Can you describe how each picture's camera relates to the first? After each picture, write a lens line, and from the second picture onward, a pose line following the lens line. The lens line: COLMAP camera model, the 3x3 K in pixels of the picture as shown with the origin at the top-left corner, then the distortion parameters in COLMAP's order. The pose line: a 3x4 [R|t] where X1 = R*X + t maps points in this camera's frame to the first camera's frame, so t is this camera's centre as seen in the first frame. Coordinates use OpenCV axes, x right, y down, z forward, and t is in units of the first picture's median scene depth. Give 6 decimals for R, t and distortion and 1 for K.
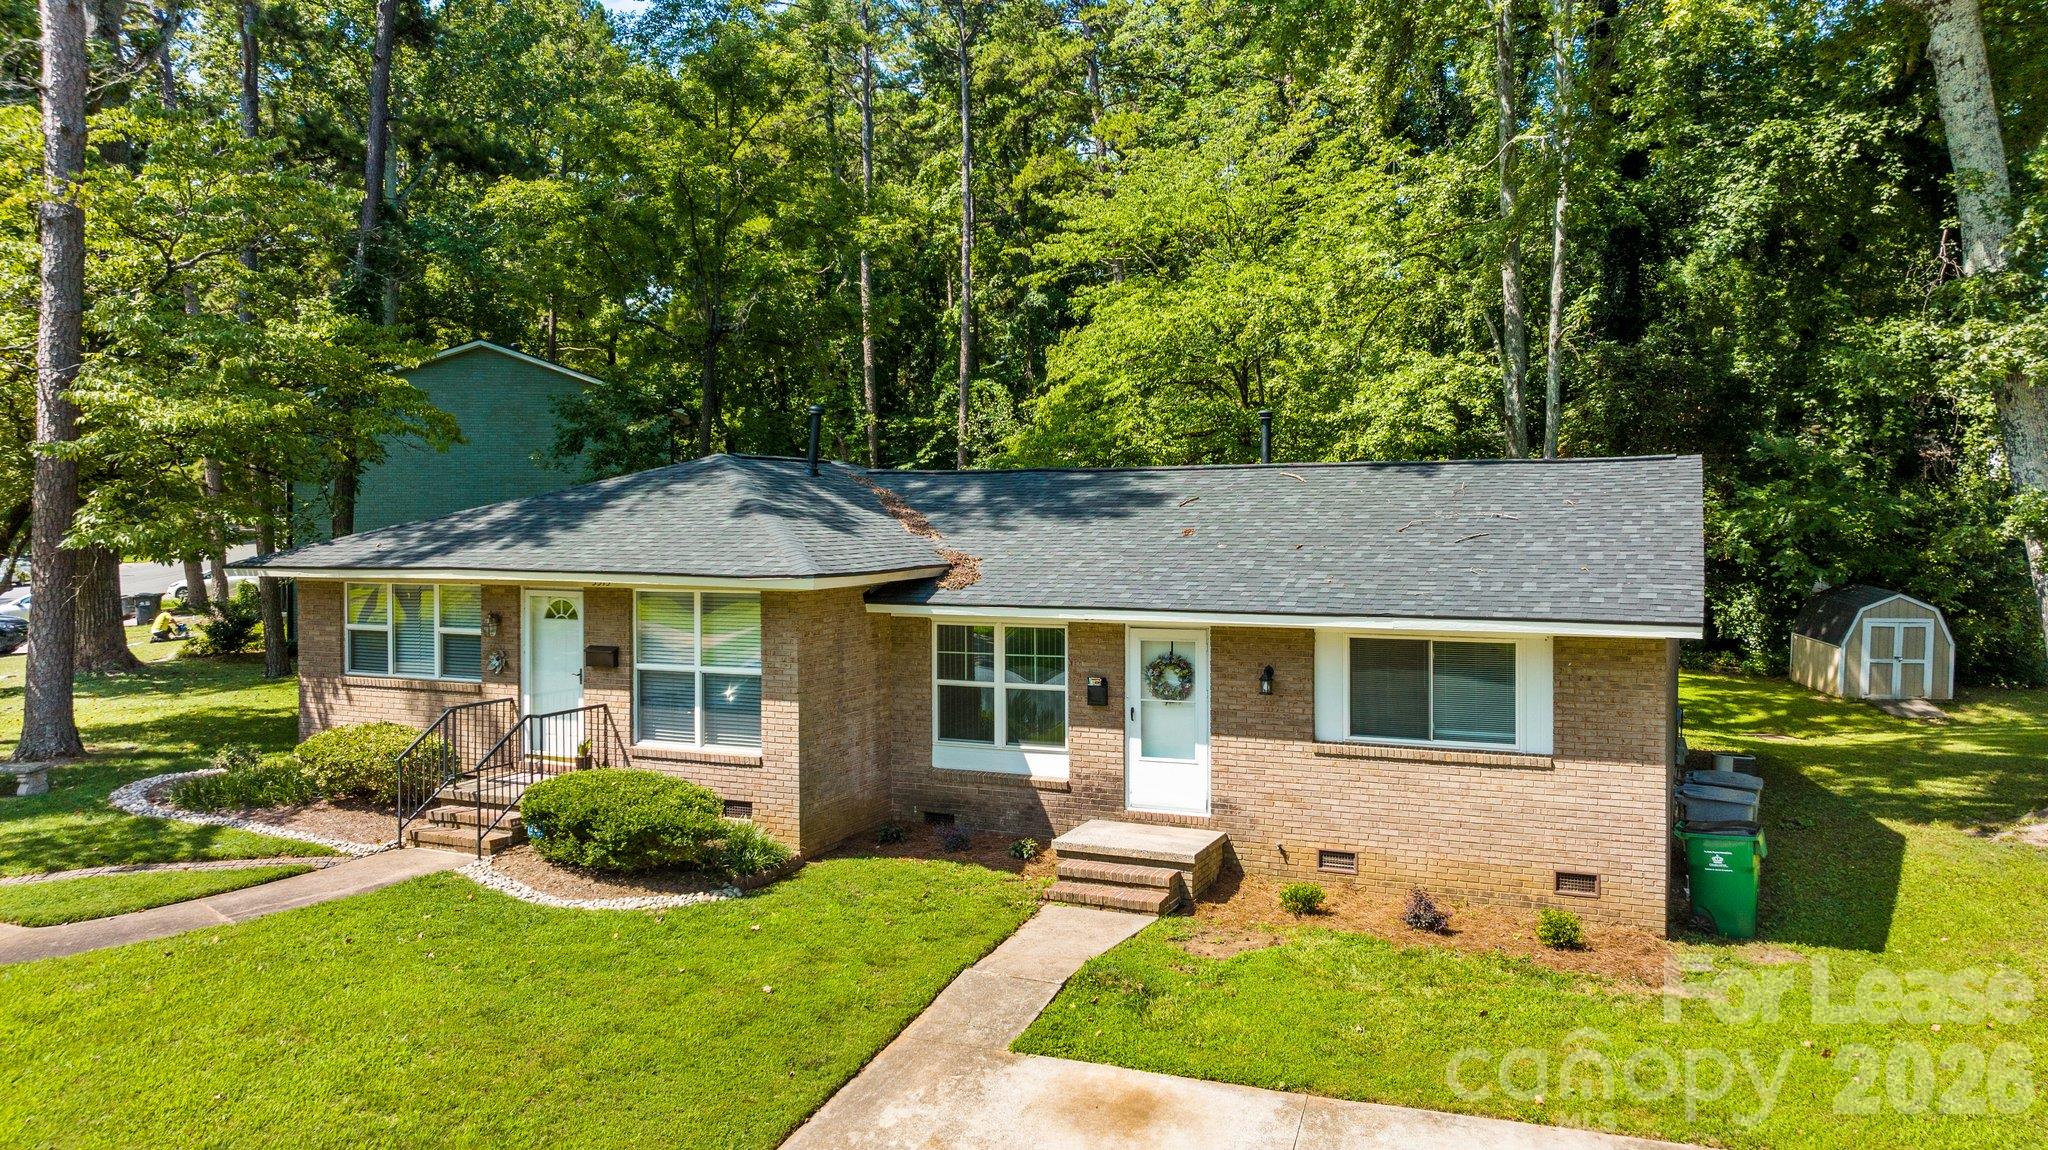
lens RADIAL K [[1467.2, 0, 1028.5], [0, 1467.2, 522.6], [0, 0, 1]] dist [-0.015906, -0.002295]
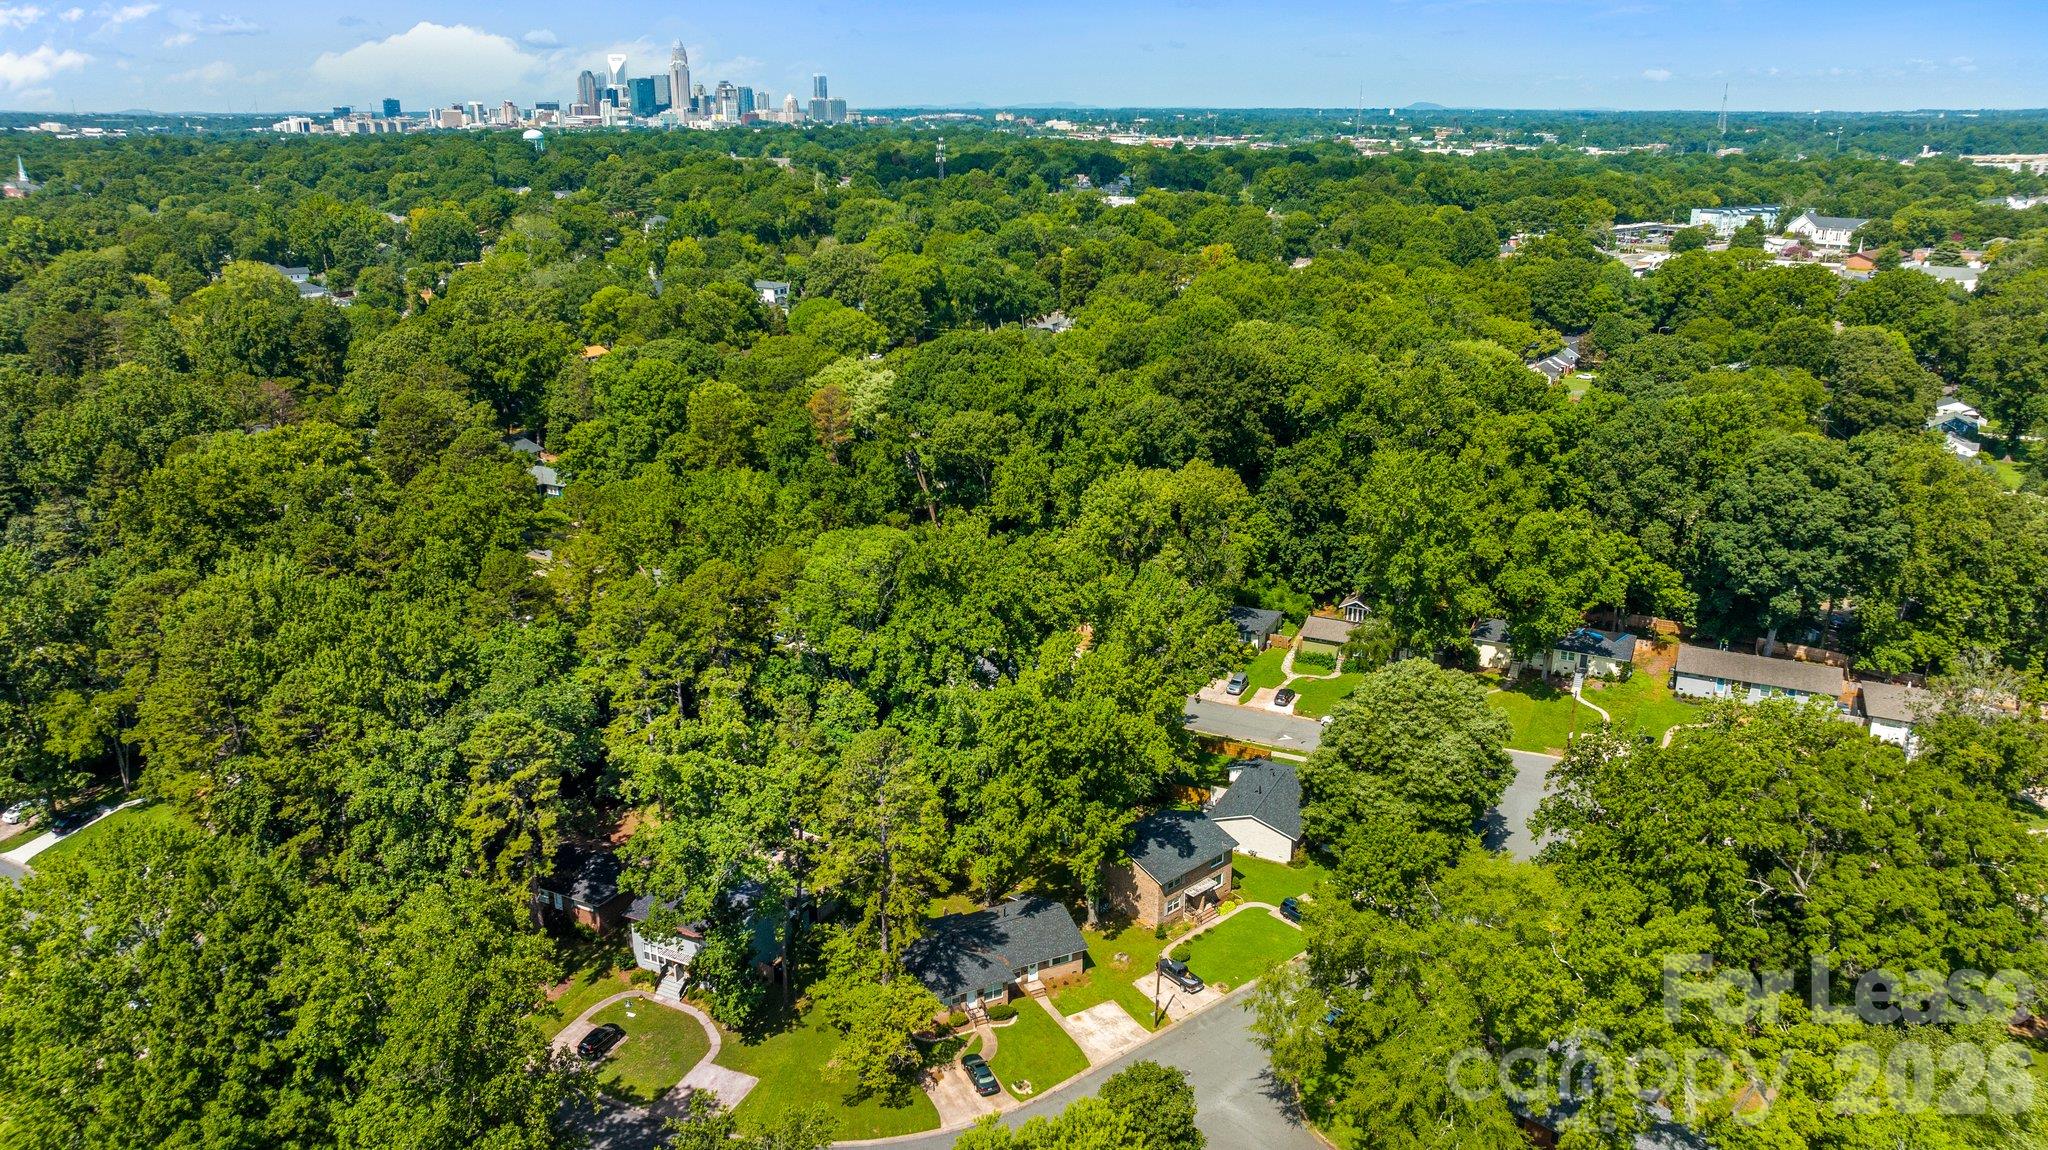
lens RADIAL K [[1441.4, 0, 1024.0], [0, 1441.4, 575.0], [0, 0, 1]] dist [-0.022252, -0.004181]
pose [[0.635787, -0.231176, 0.736432, -5.519235], [0.000770, 0.954285, 0.298898, -4.521537], [-0.771864, -0.189468, 0.606900, -3.531090]]
